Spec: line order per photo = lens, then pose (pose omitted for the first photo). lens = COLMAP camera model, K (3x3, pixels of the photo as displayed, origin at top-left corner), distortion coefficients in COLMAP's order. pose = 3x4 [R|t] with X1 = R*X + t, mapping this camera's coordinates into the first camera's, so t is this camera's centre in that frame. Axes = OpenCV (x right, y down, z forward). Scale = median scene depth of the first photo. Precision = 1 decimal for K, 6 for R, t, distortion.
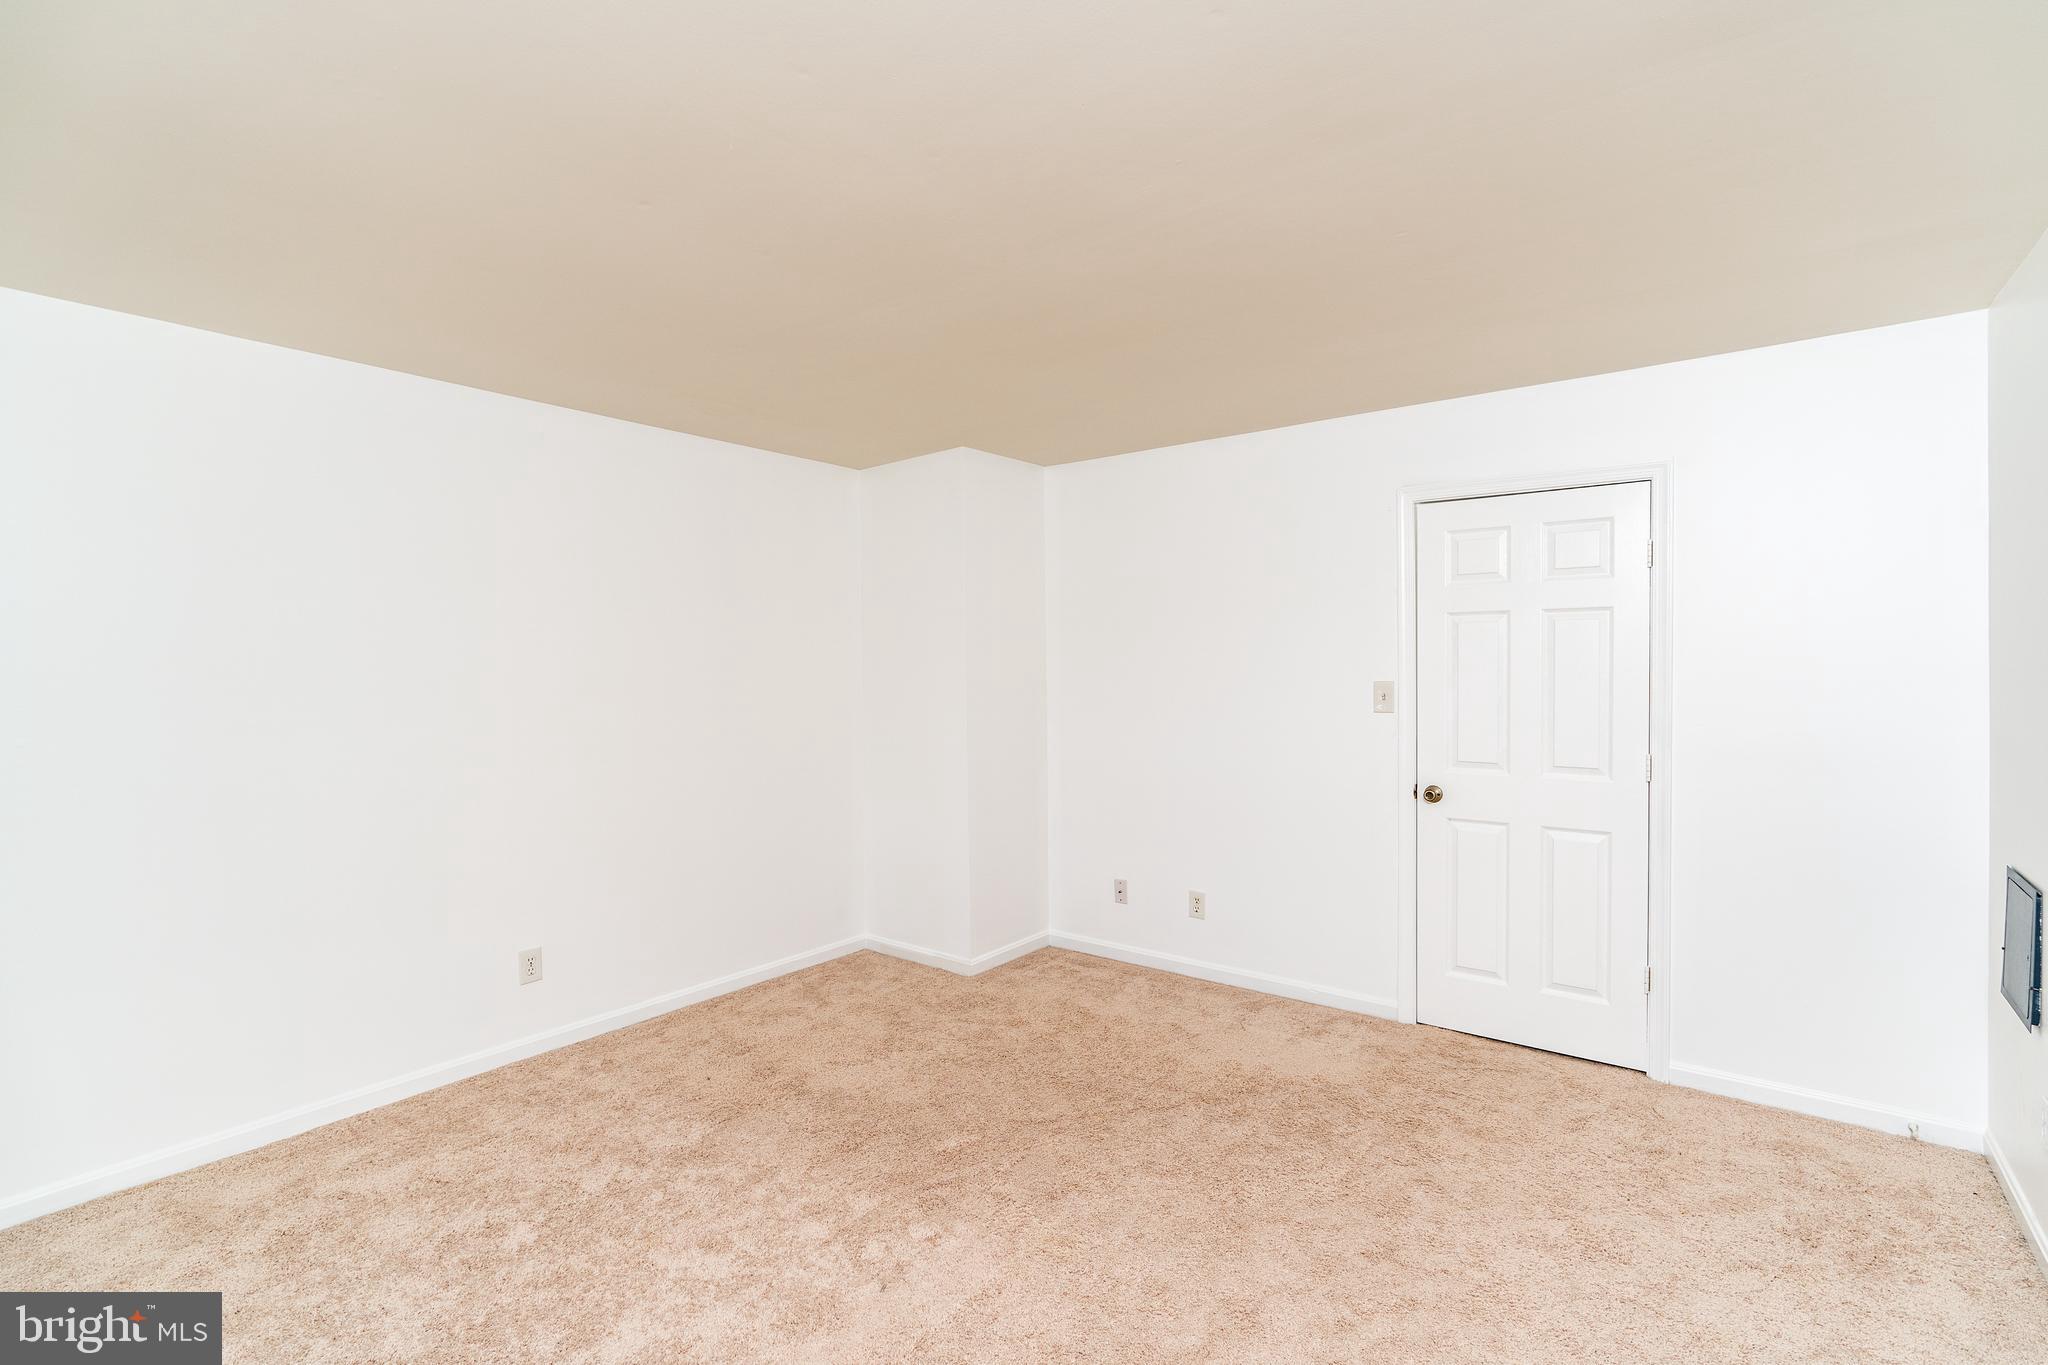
lens RADIAL K [[925.5, 0, 1031.6], [0, 925.5, 688.5], [0, 0, 1]] dist [-0.000076, 0.000853]
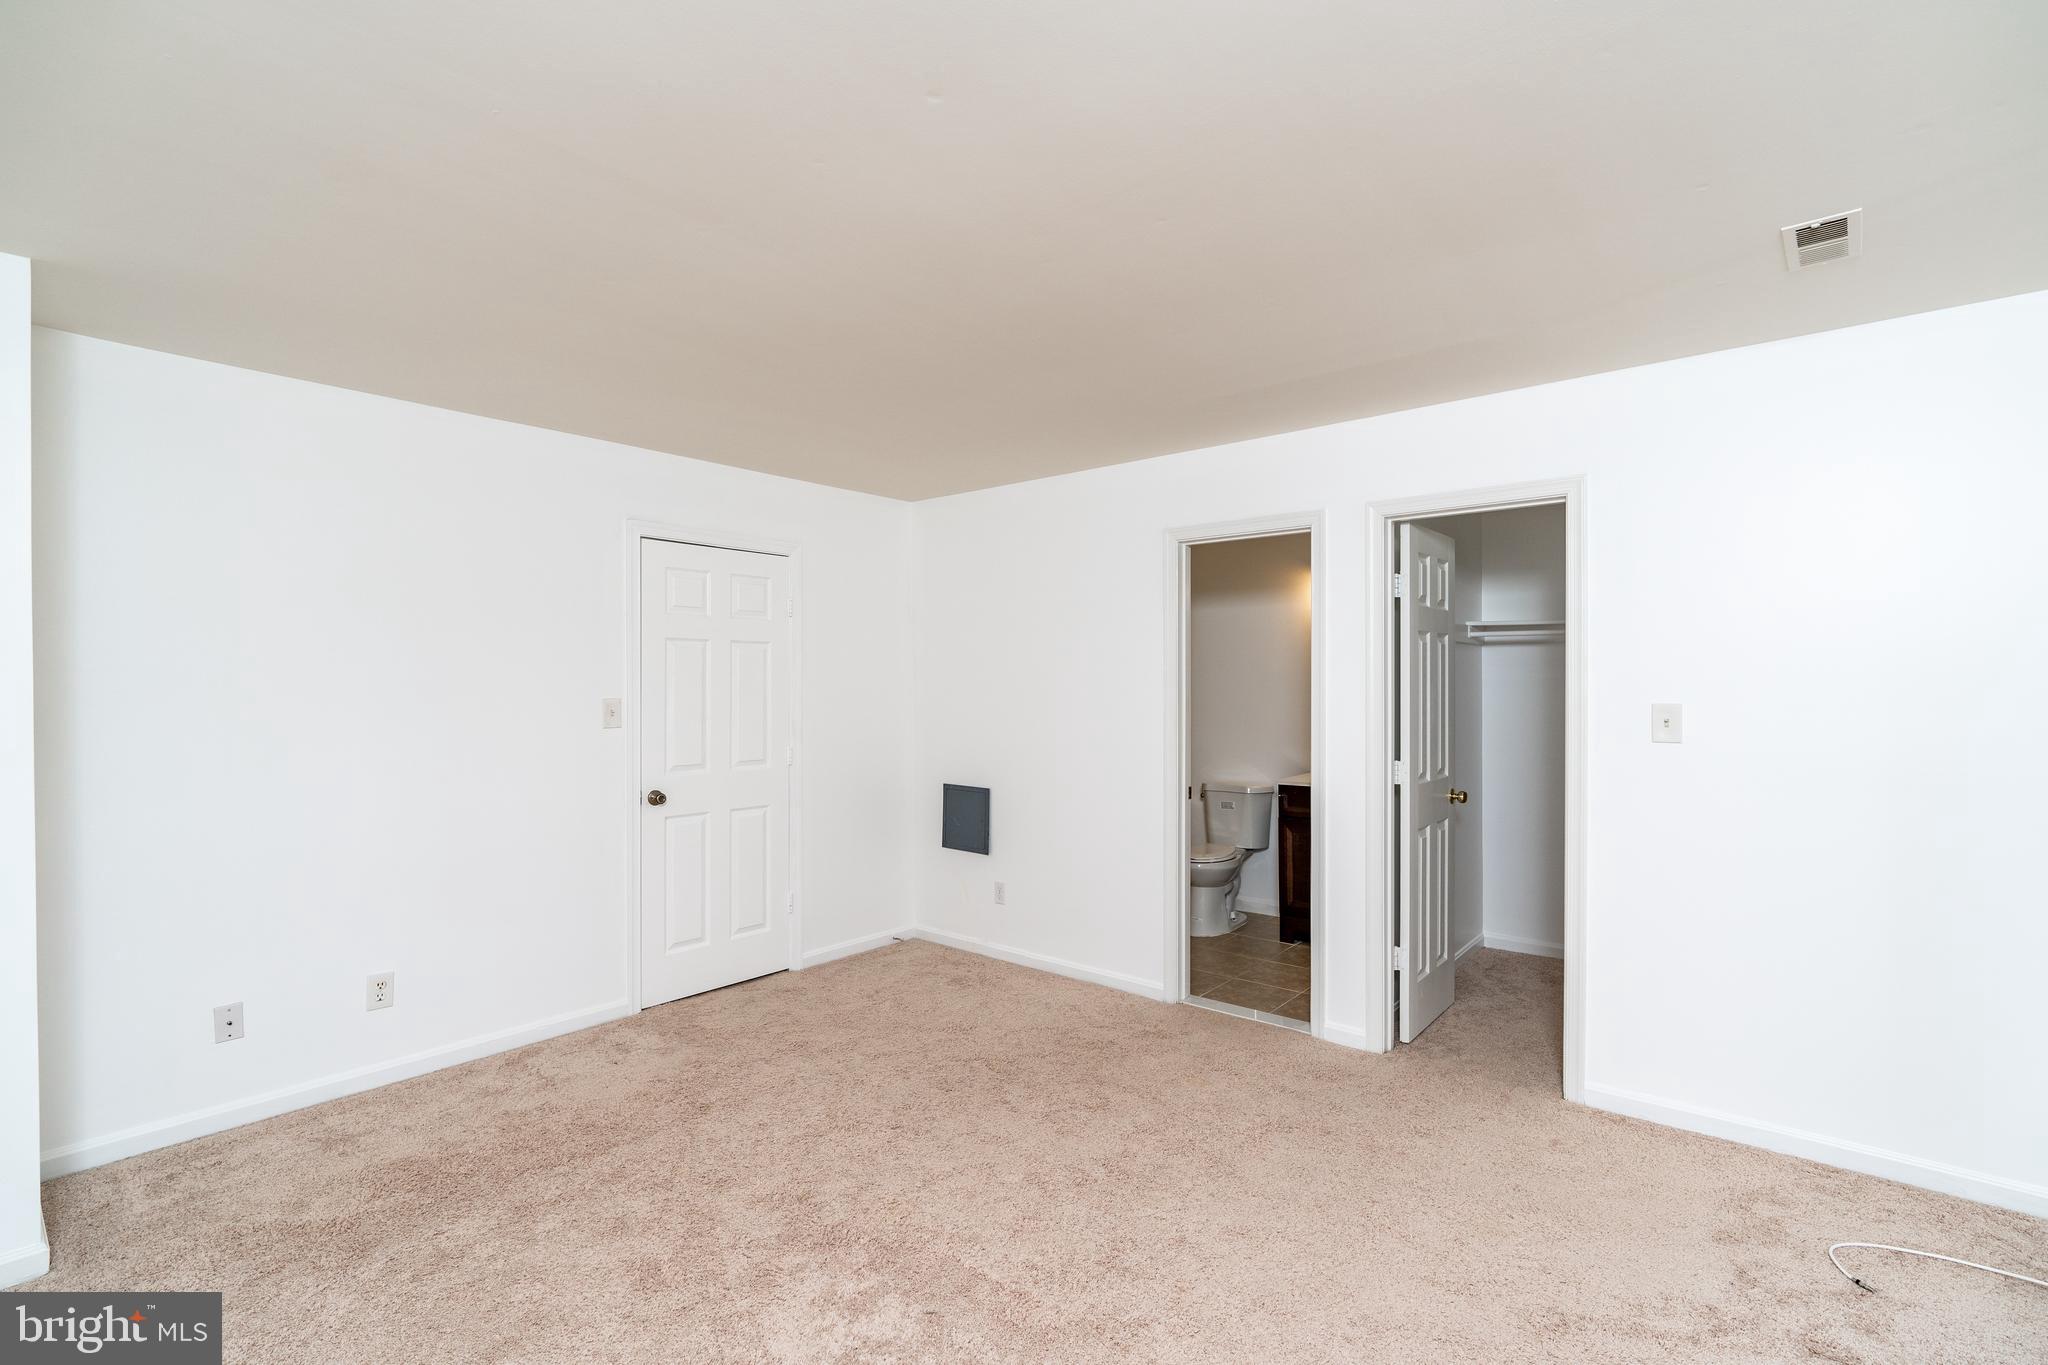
lens RADIAL K [[925.5, 0, 1031.6], [0, 925.5, 688.5], [0, 0, 1]] dist [-0.000076, 0.000853]
pose [[0.037086, -0.000228, 0.999312, -0.696274], [0.012979, 0.999916, -0.000253, -0.012912], [-0.999228, 0.012980, 0.037086, 0.522472]]
